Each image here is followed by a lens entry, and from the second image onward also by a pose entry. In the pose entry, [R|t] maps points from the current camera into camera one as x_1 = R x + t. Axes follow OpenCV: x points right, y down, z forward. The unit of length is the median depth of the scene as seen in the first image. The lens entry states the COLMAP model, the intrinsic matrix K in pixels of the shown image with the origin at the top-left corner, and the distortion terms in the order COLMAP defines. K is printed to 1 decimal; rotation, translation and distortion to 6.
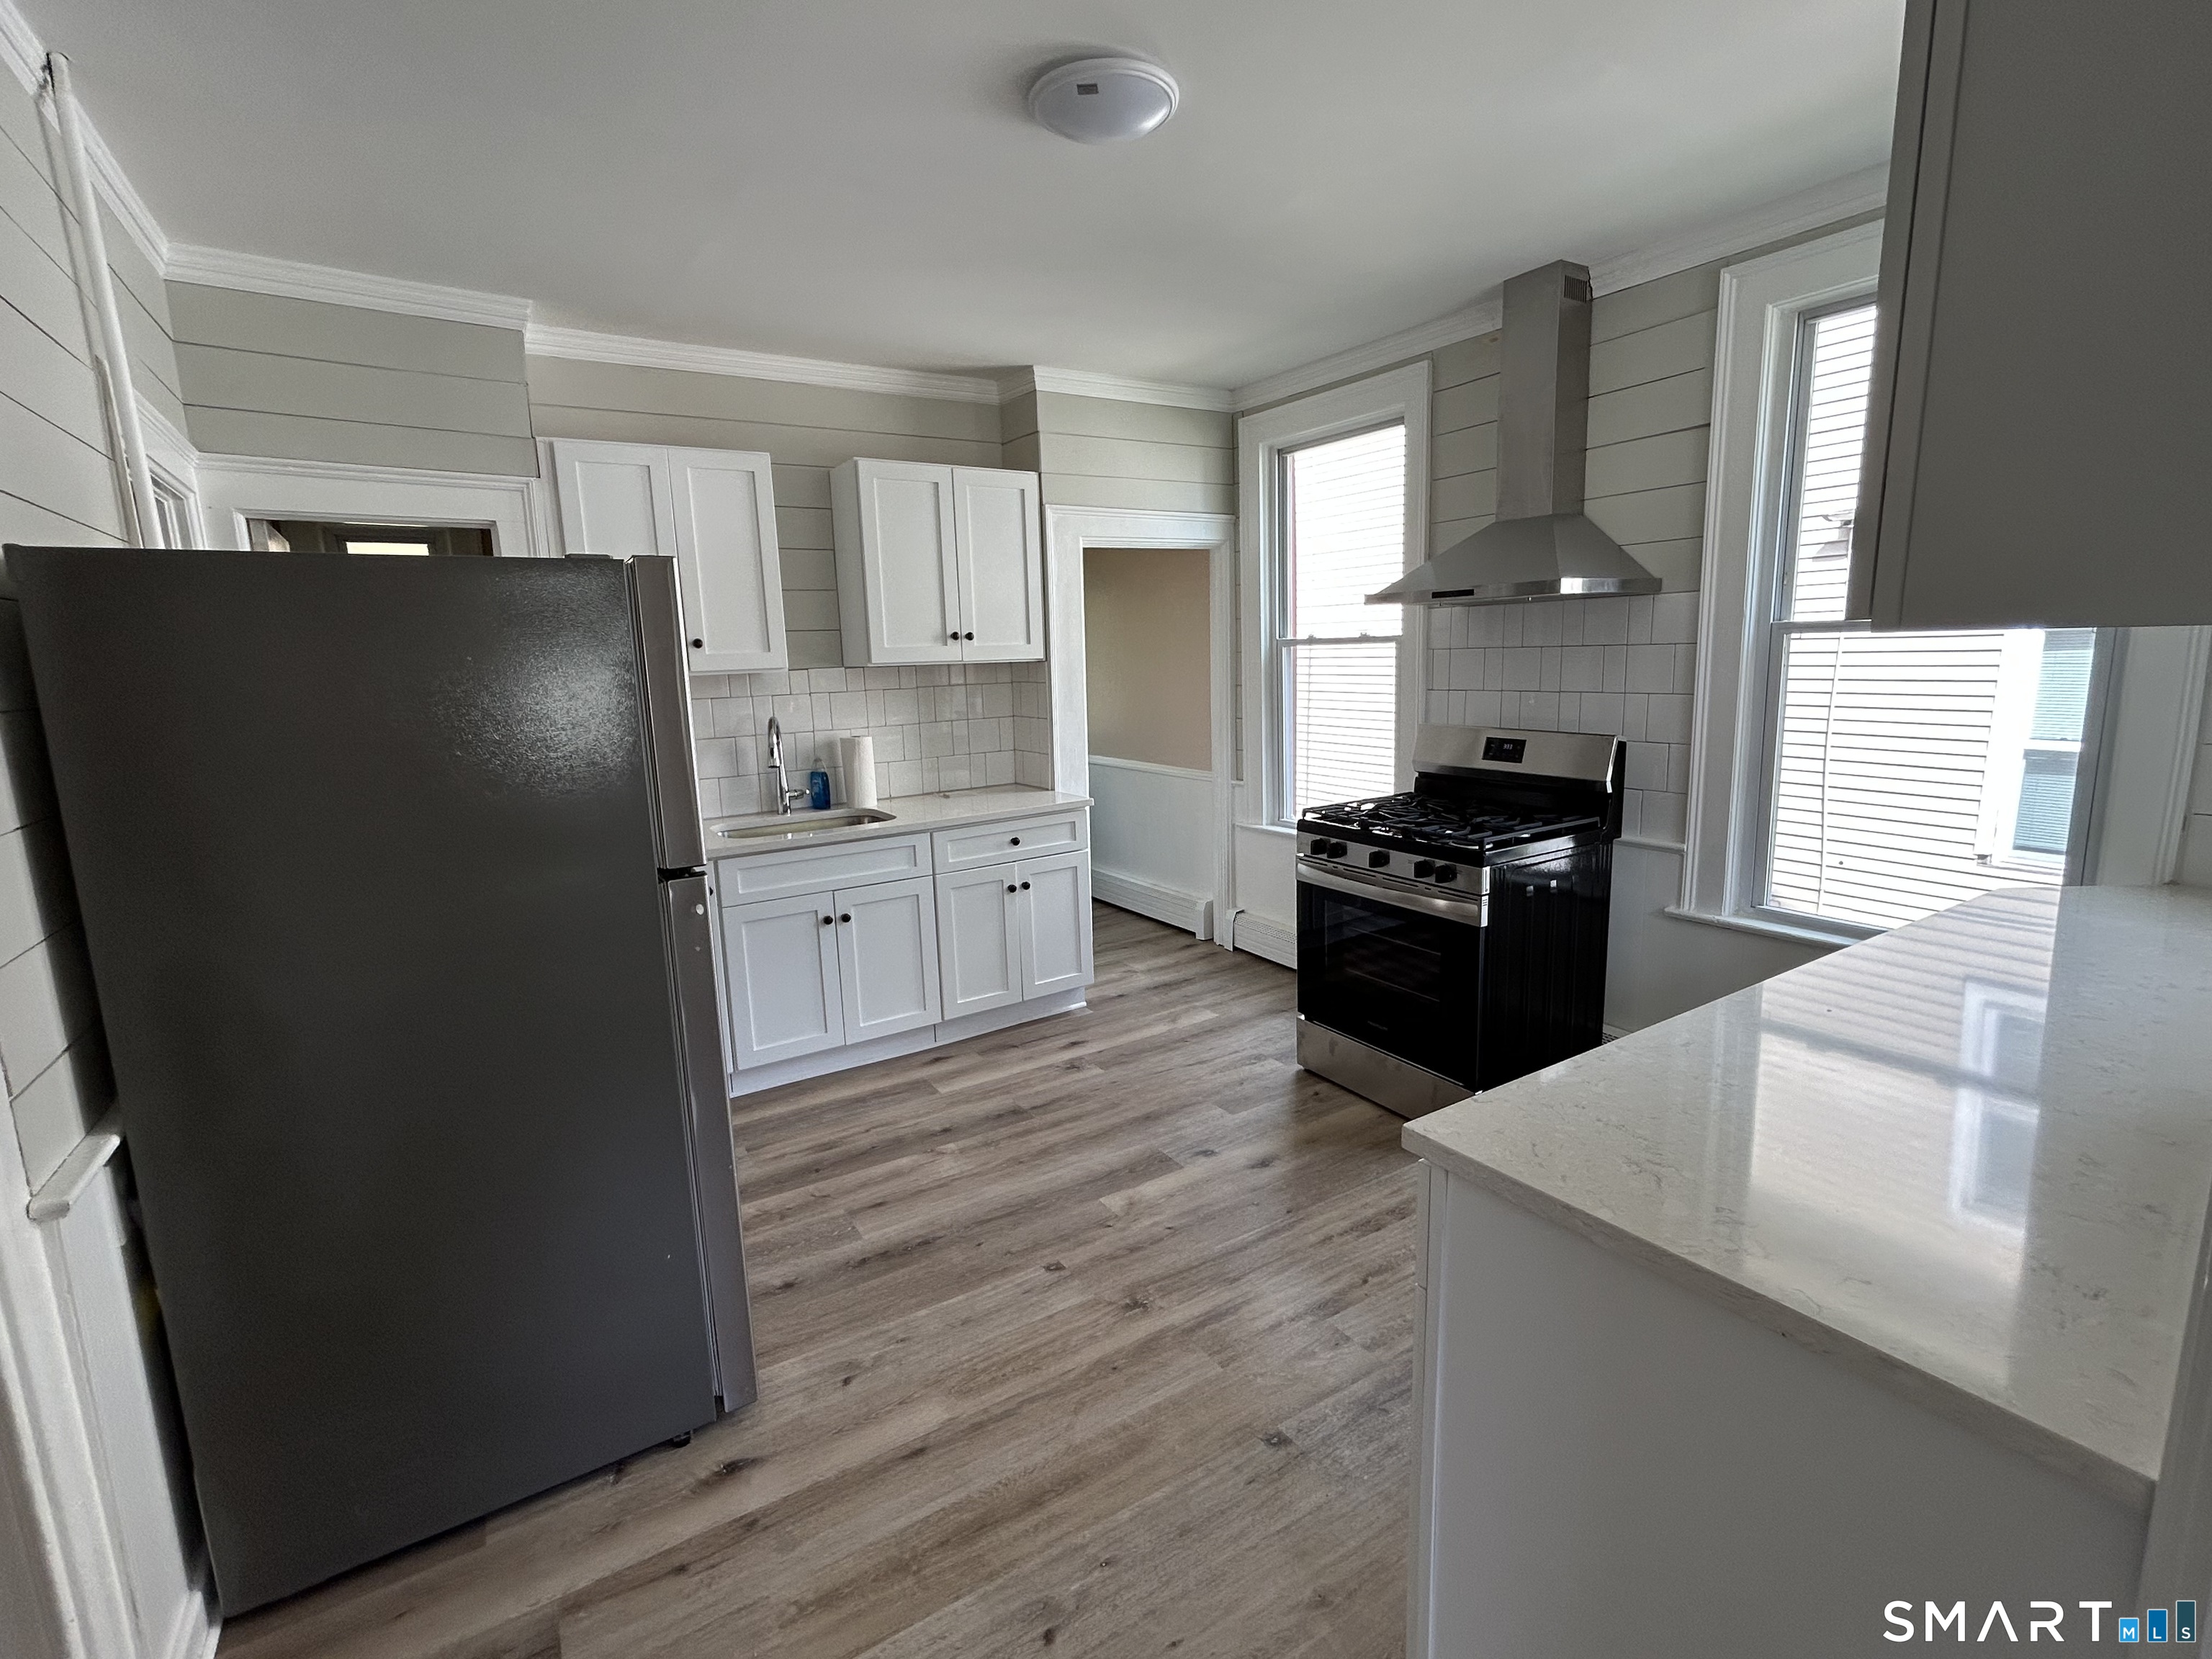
lens RADIAL K [[1000.1, 0, 1105.3], [0, 1000.1, 823.7], [0, 0, 1]] dist [-0.000521, -0.000042]
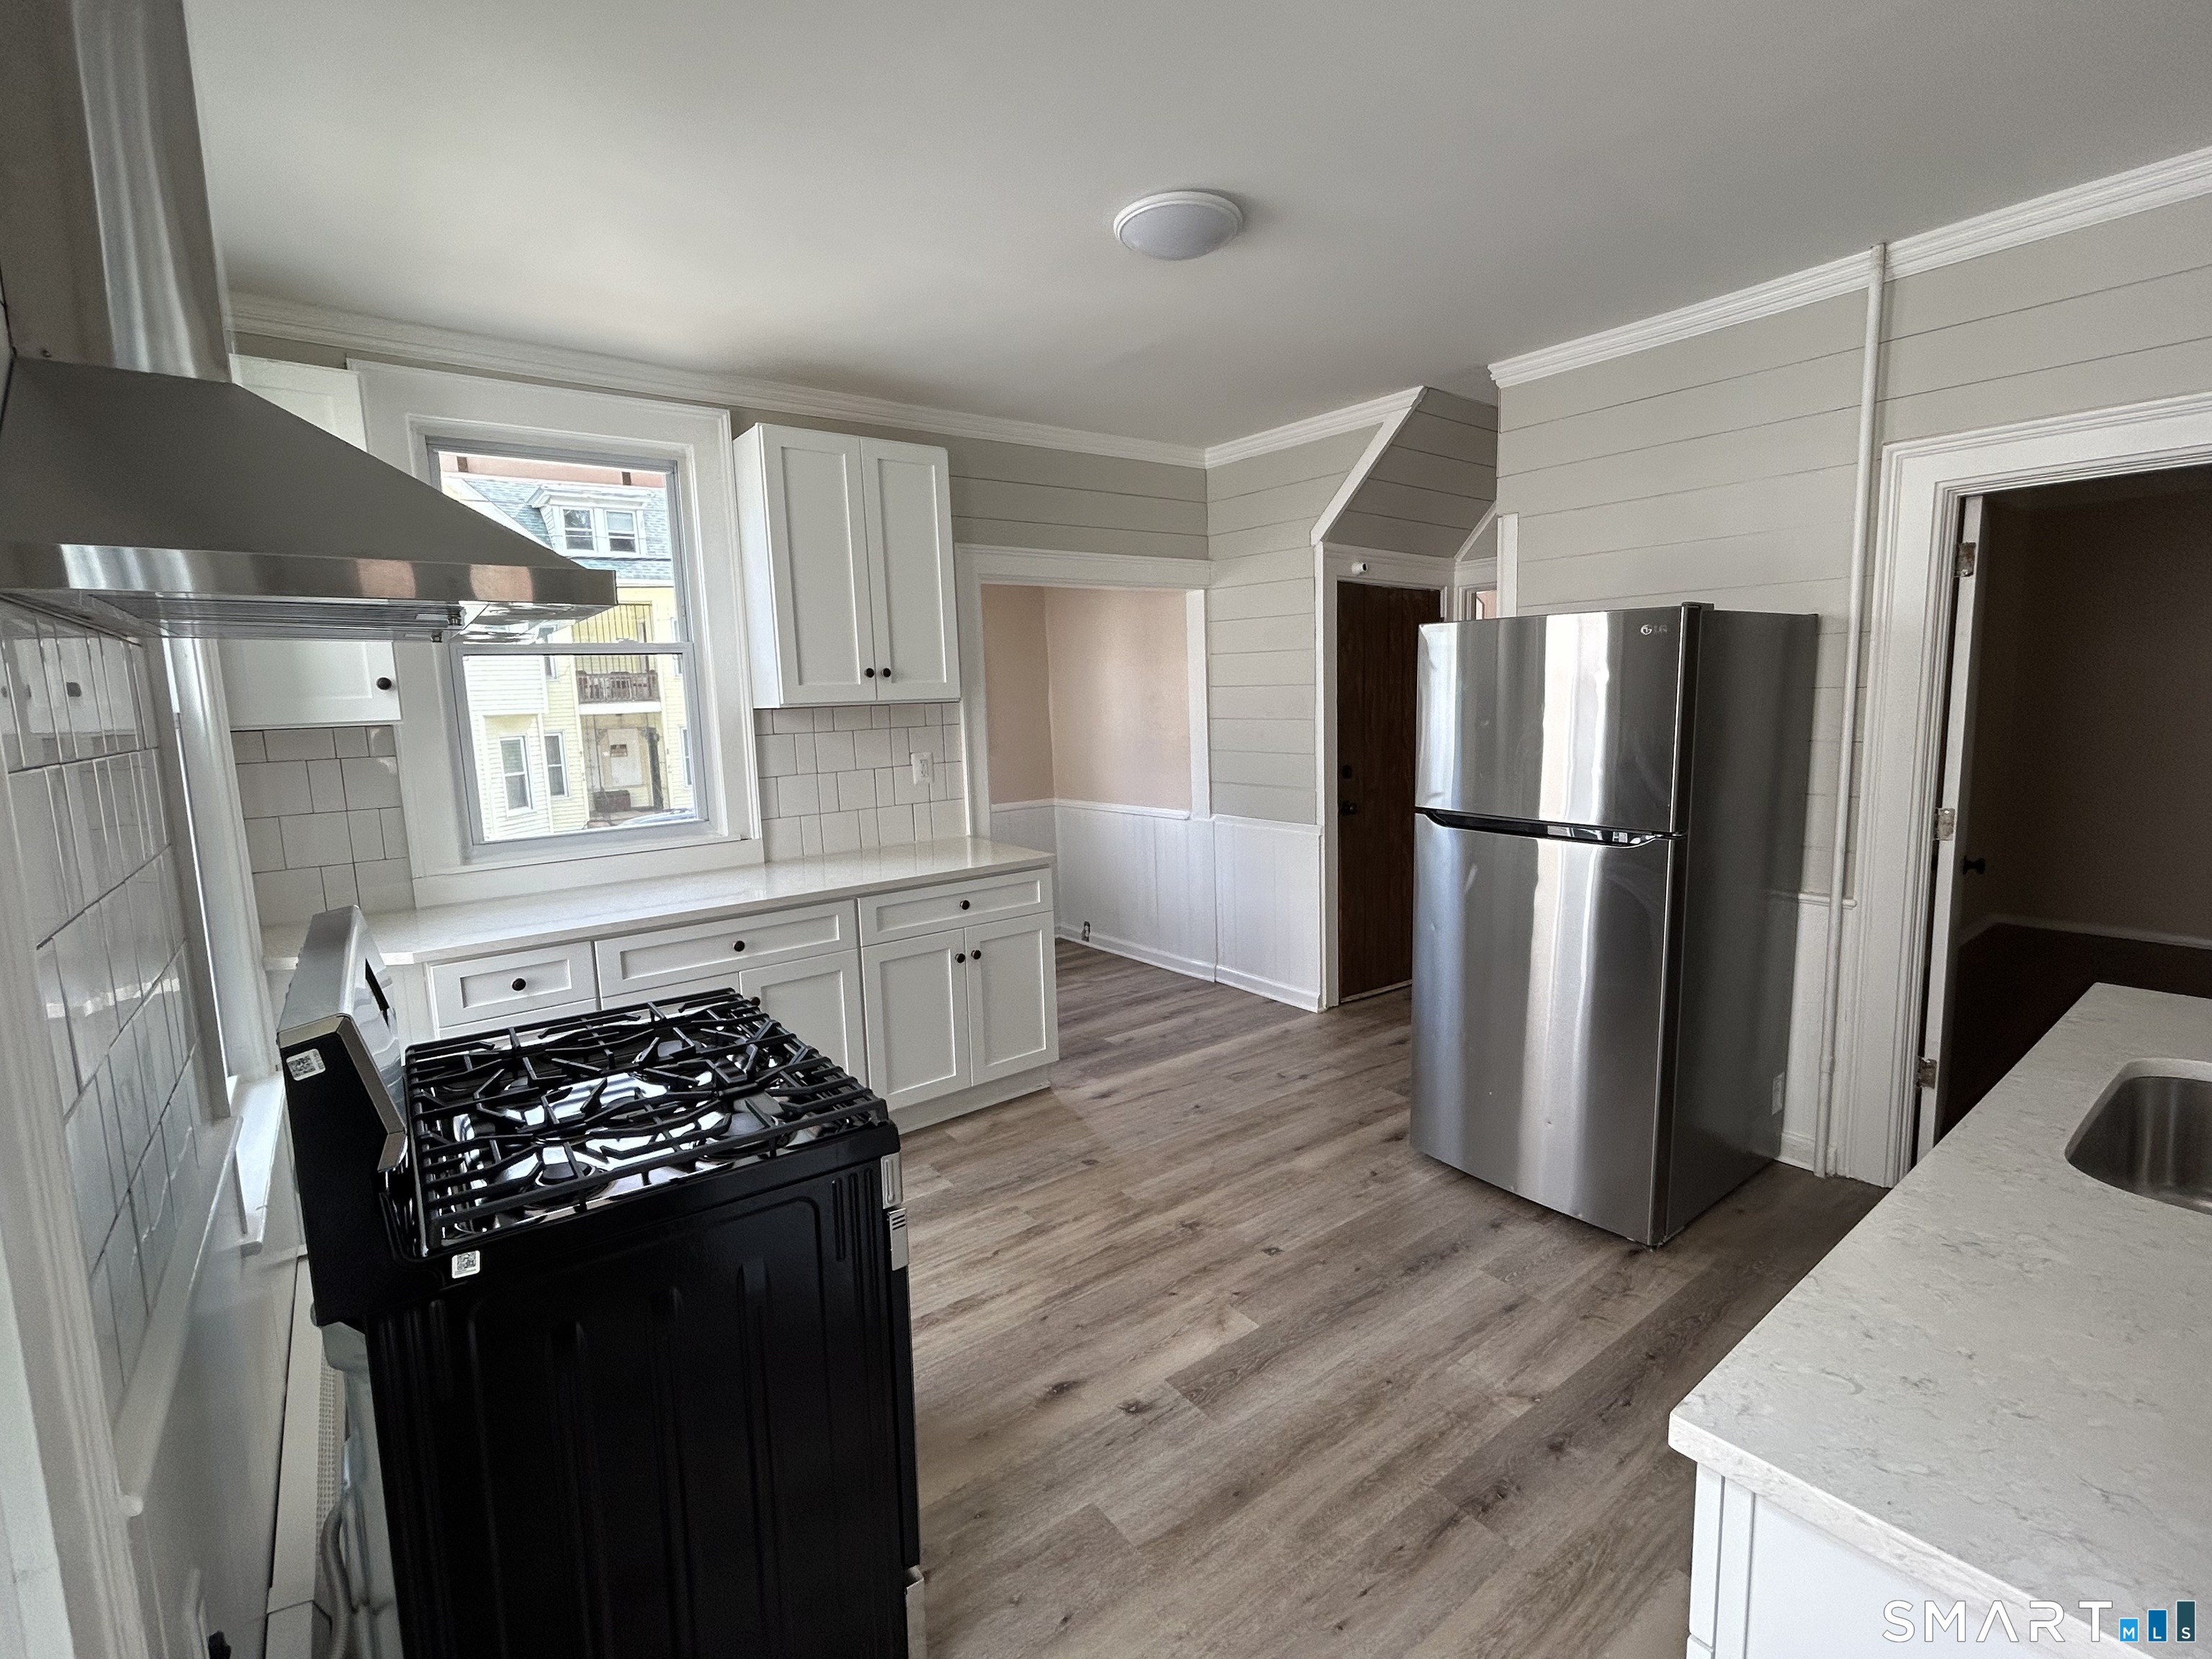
lens RADIAL K [[1000.1, 0, 1105.0], [0, 1000.1, 821.5], [0, 0, 1]] dist [-0.000521, -0.000042]
pose [[-0.994907, 0.068952, -0.073521, 0.175661], [0.044031, 0.953443, 0.298342, -0.332364], [0.090669, 0.293585, -0.951623, 1.856787]]
